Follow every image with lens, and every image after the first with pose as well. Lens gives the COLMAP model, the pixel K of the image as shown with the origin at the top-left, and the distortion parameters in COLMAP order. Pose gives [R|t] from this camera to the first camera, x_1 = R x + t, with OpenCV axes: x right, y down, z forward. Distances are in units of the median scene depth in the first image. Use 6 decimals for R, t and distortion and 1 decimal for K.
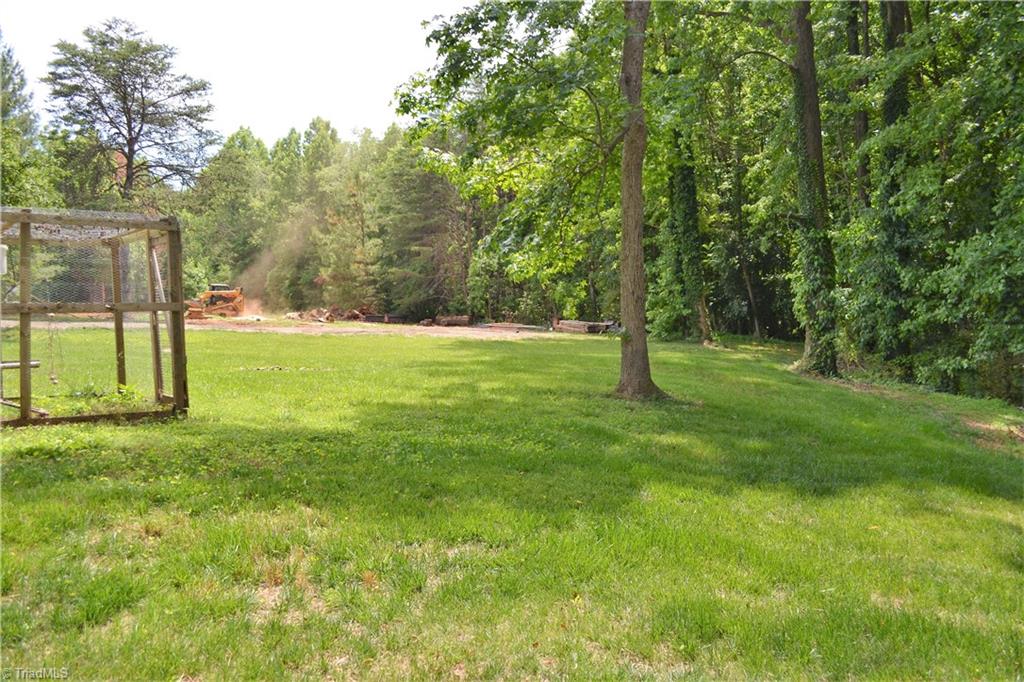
lens RADIAL K [[828.8, 0, 512.0], [0, 828.8, 341.0], [0, 0, 1]] dist [-0.075916, 0.012183]
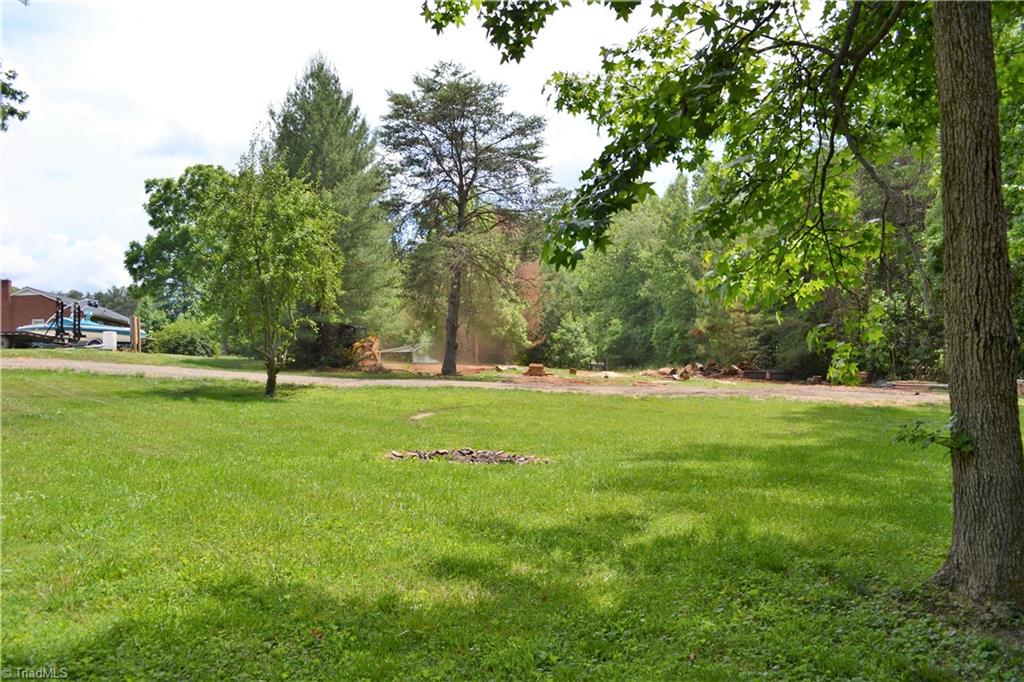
lens RADIAL K [[828.8, 0, 512.0], [0, 828.8, 341.0], [0, 0, 1]] dist [-0.075916, 0.012183]
pose [[0.874190, -0.018390, -0.485236, 0.031909], [-0.013570, 0.997967, -0.062270, -0.005892], [0.485395, 0.061020, 0.872163, 0.132755]]
